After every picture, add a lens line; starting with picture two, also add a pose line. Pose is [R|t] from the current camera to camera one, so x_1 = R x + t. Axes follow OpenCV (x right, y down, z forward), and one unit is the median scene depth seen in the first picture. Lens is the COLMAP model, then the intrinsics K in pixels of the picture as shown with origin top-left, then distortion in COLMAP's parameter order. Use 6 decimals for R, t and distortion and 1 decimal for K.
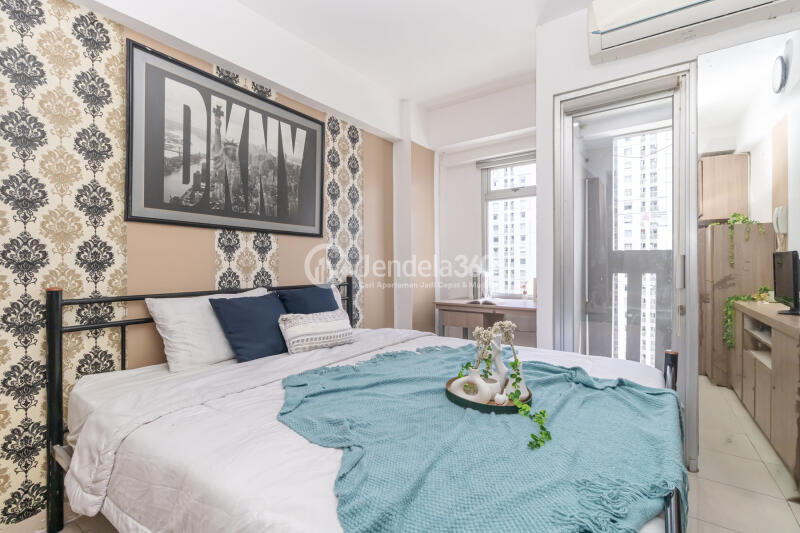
lens RADIAL K [[368.2, 0, 402.5], [0, 368.2, 263.5], [0, 0, 1]] dist [0.000990, 0.000089]
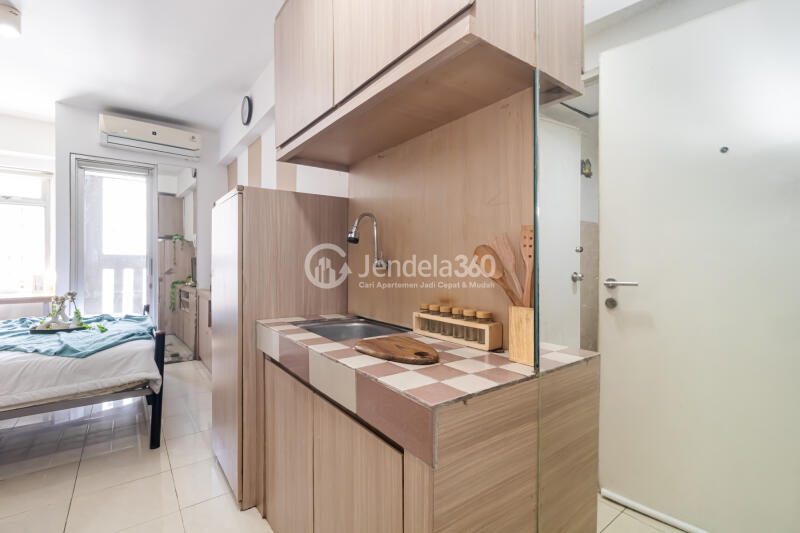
lens RADIAL K [[368.2, 0, 401.7], [0, 368.2, 264.3], [0, 0, 1]] dist [0.000990, 0.000089]
pose [[0.295382, -0.001361, 0.955378, -0.497739], [-0.005398, 0.999981, 0.003094, -0.003307], [-0.955364, -0.006071, 0.295369, -0.592370]]
